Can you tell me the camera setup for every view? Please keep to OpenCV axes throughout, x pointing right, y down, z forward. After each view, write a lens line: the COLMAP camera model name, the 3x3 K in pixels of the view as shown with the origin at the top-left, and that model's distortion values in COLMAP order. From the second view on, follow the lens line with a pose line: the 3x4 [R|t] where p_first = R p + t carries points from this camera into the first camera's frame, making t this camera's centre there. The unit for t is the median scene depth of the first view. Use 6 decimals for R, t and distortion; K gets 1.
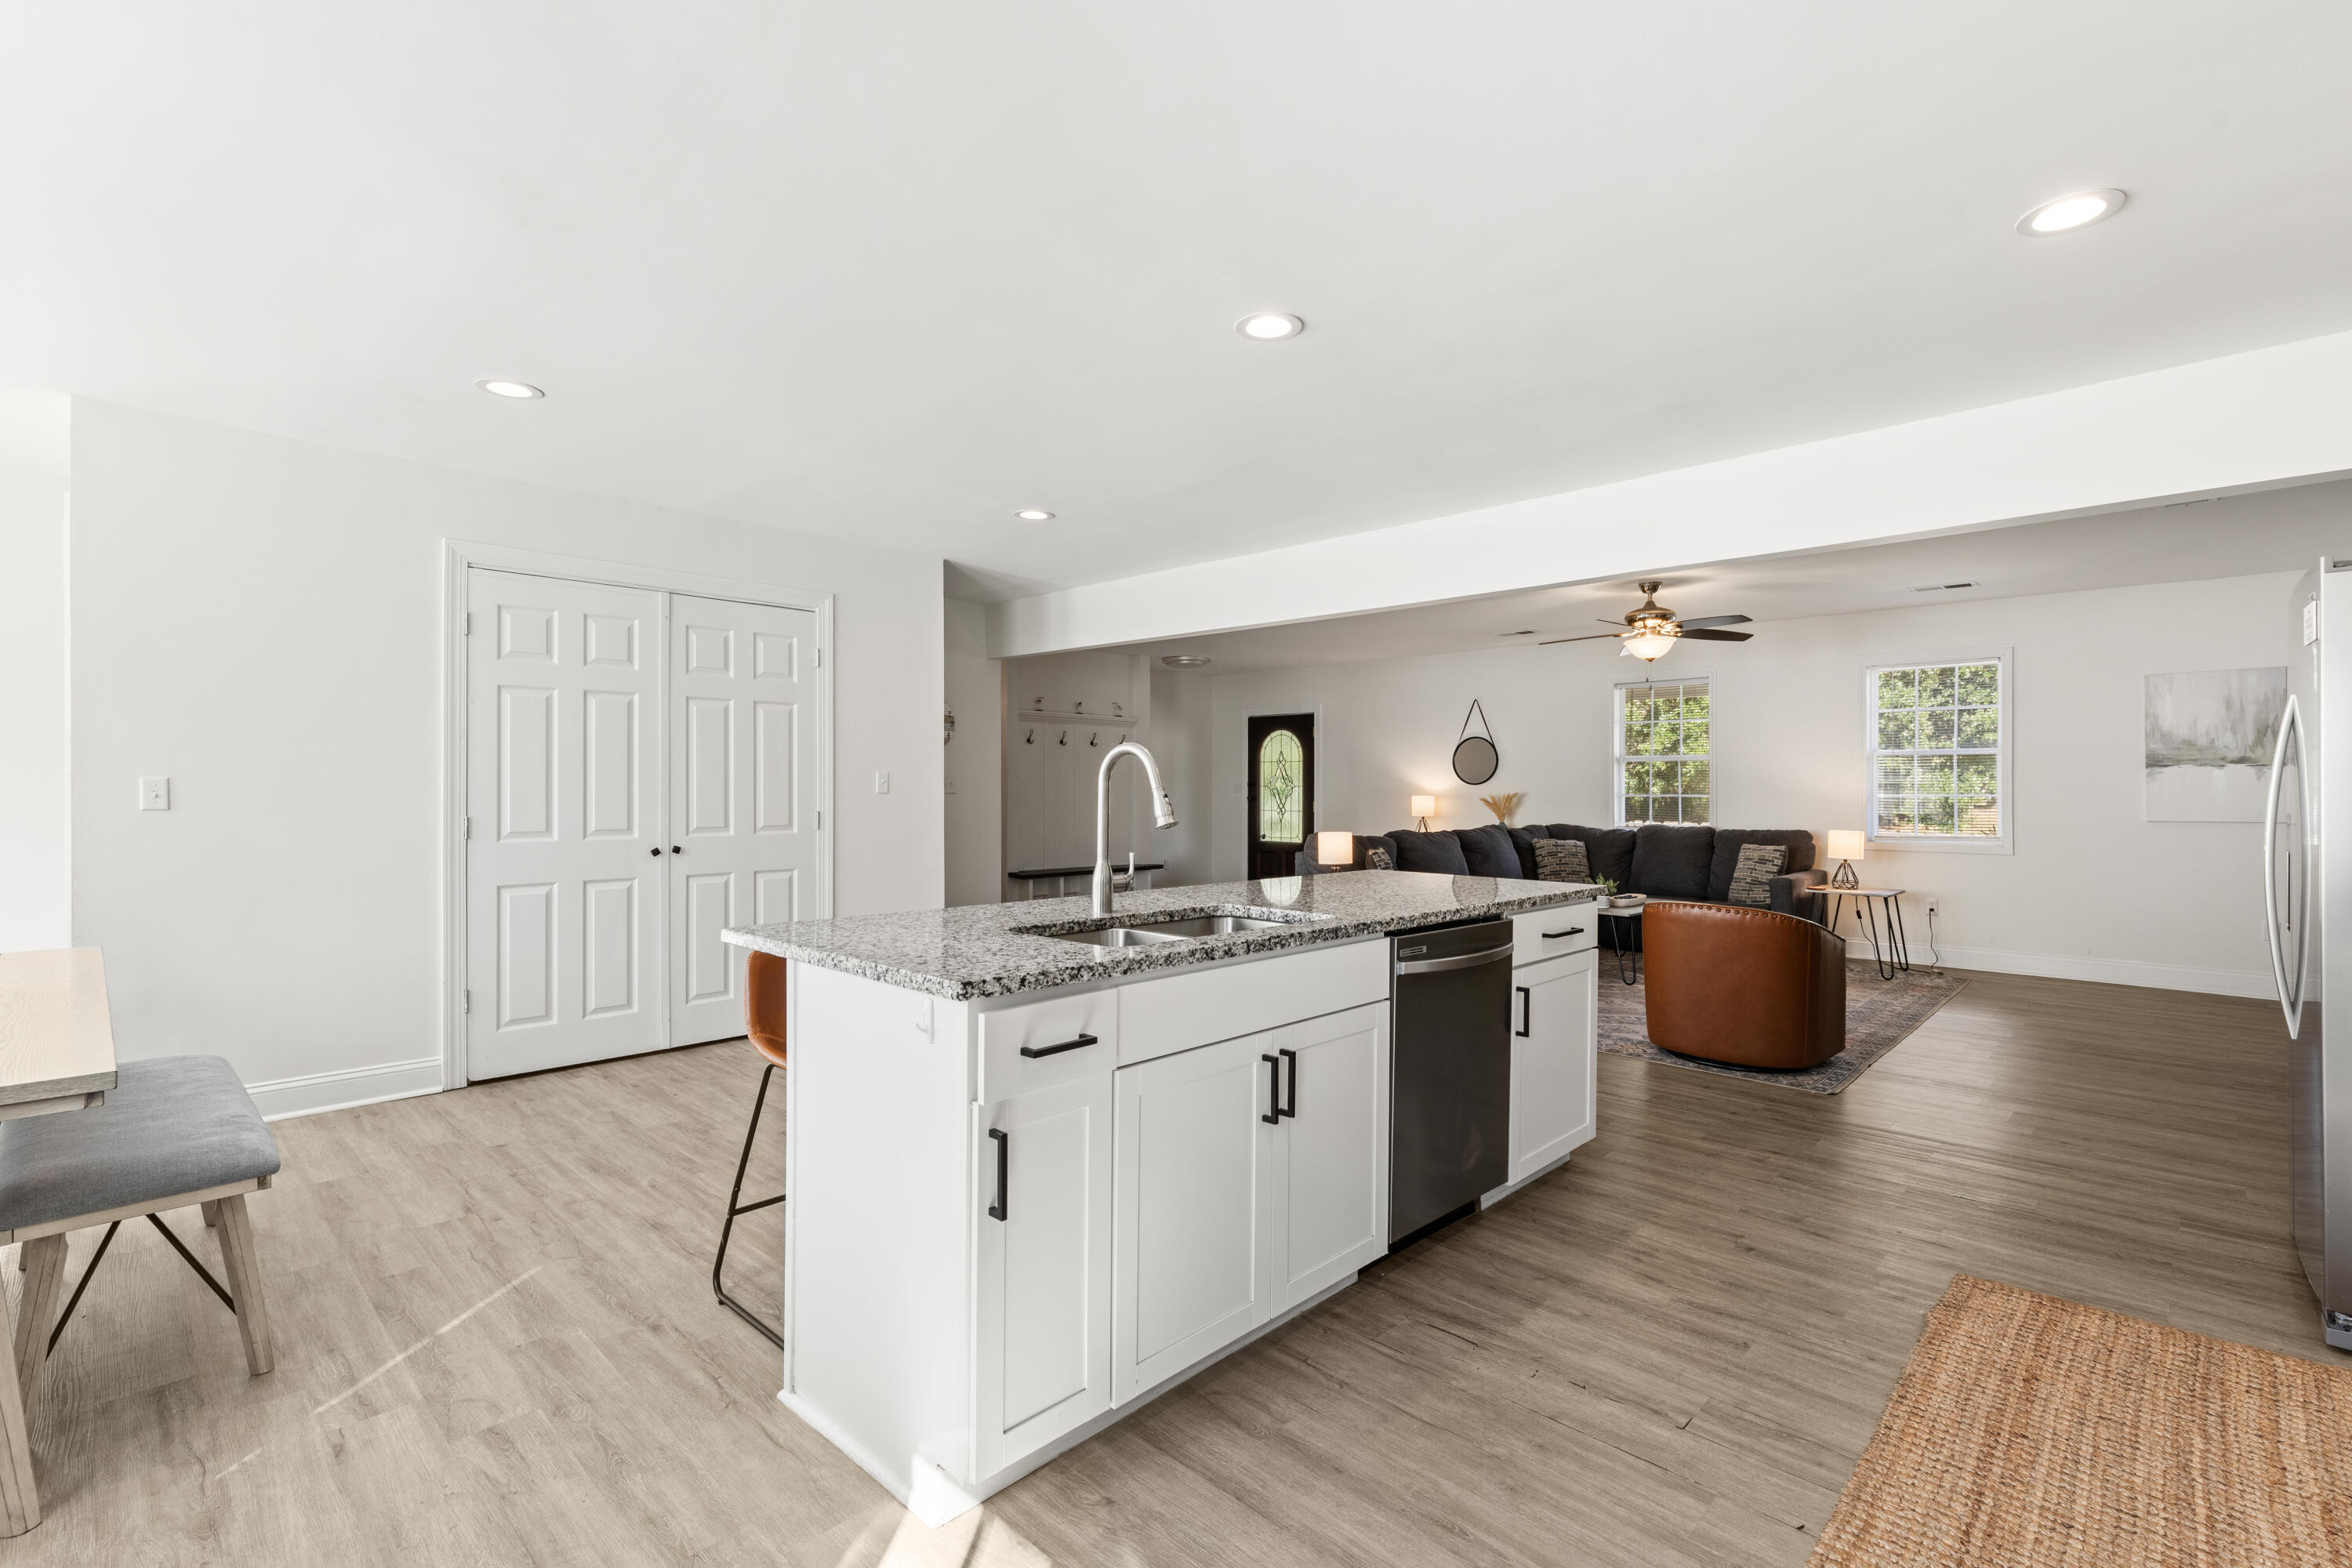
lens RADIAL K [[1050.2, 0, 1176.8], [0, 1050.2, 787.3], [0, 0, 1]] dist [0.007598, -0.000652]
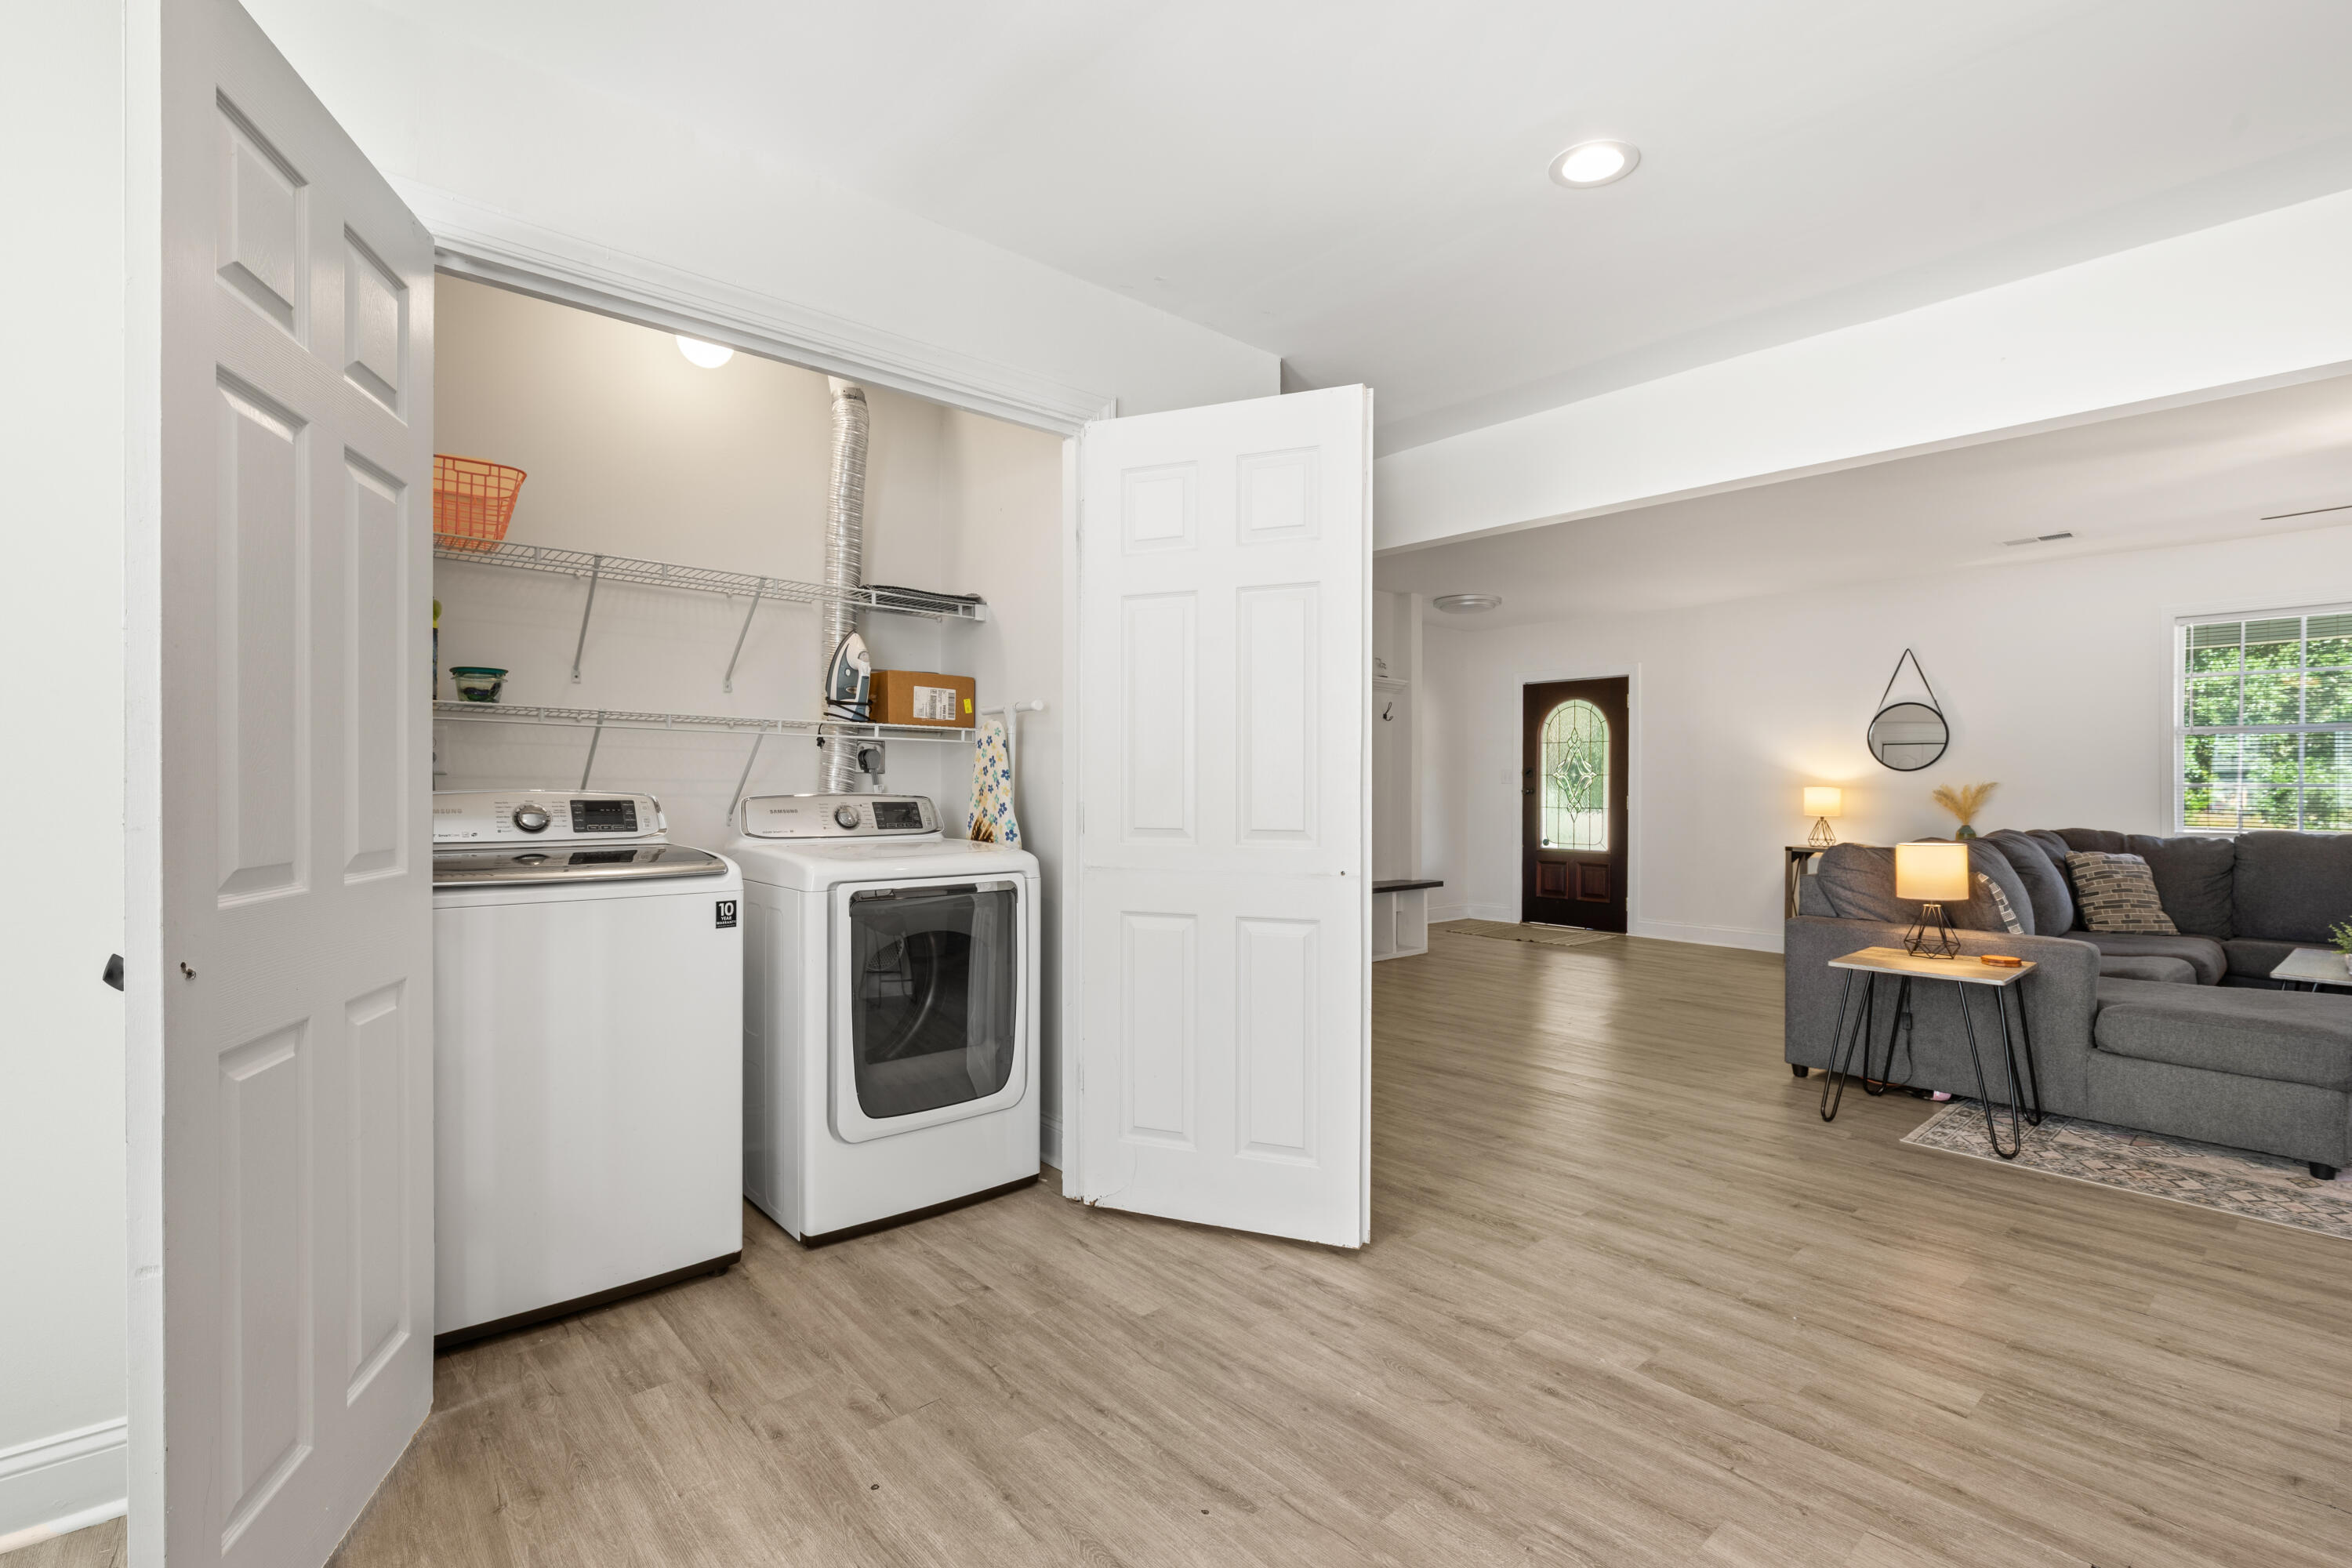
lens RADIAL K [[1068.9, 0, 1178.2], [0, 1068.9, 787.3], [0, 0, 1]] dist [-0.002755, 0.000233]
pose [[0.996748, 0.002033, -0.080555, -0.192430], [-0.001875, 0.999996, 0.002034, 0.010551], [0.080559, -0.001876, 0.996748, 0.351961]]
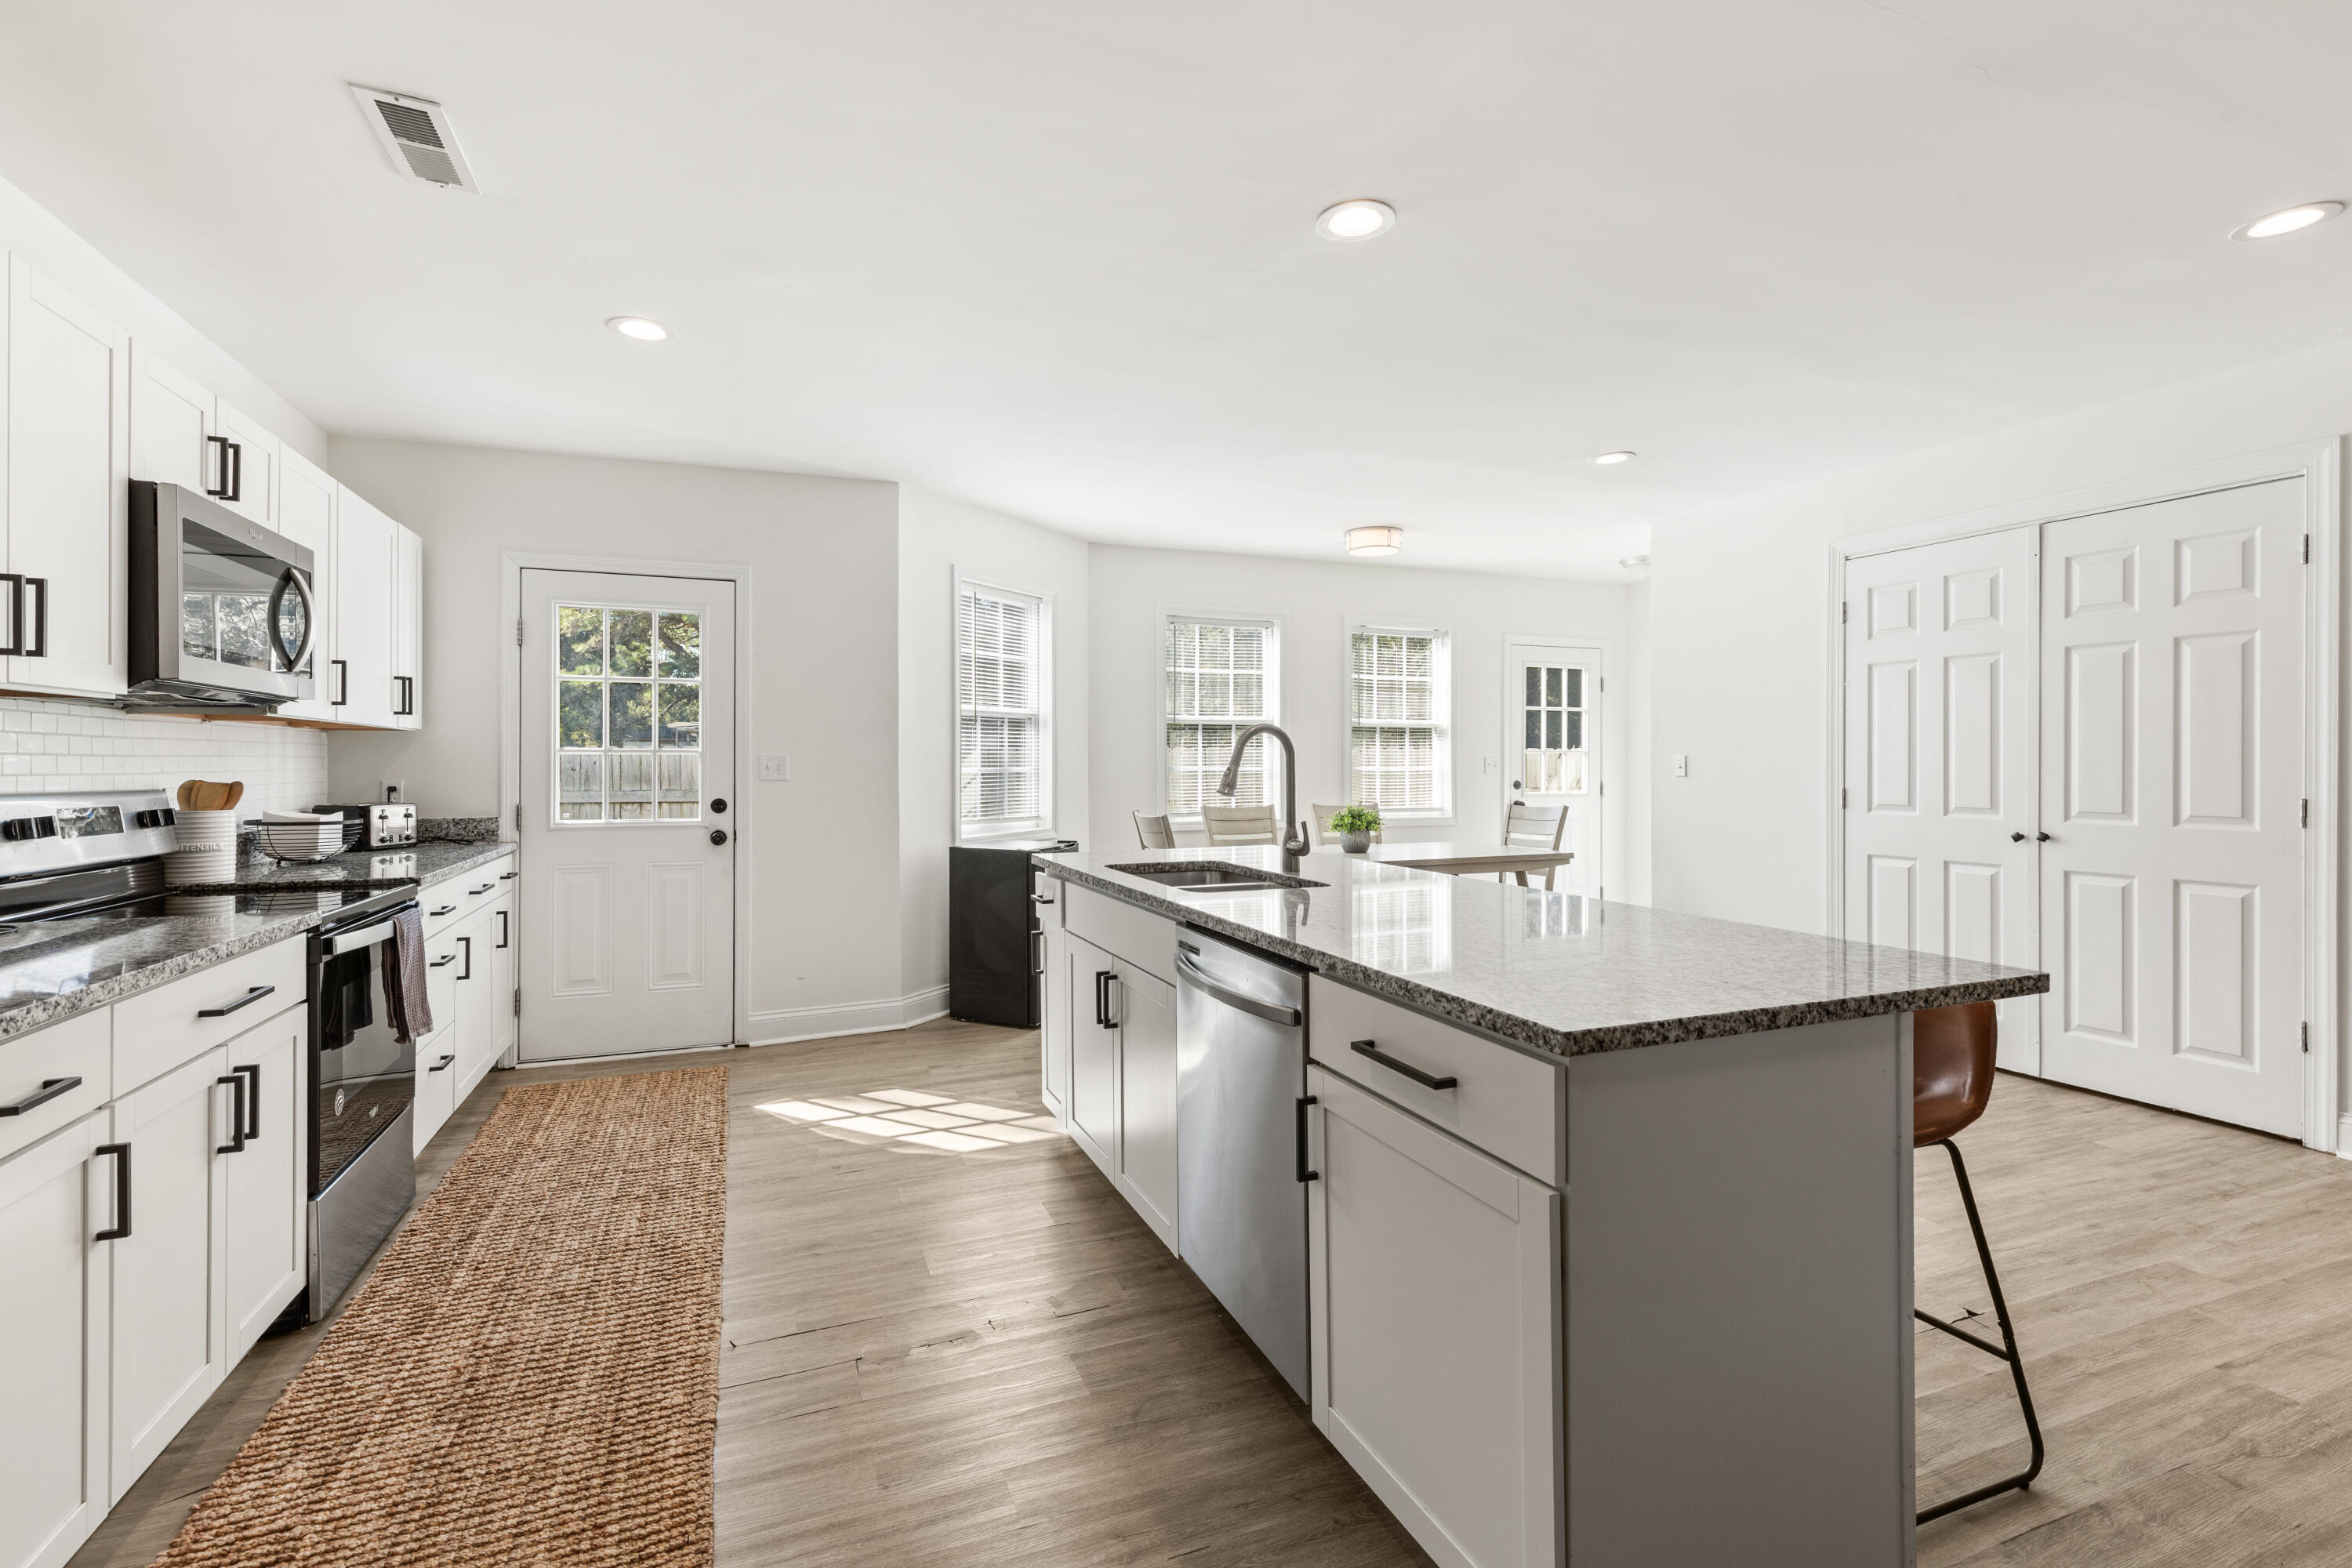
lens RADIAL K [[1072.4, 0, 1176.8], [0, 1072.4, 759.2], [0, 0, 1]] dist [-0.000650, -0.000388]
pose [[-0.405598, -0.004457, -0.914041, 0.382758], [0.002467, 0.999979, -0.005971, 0.001617], [0.914048, -0.004677, -0.405579, 0.495486]]
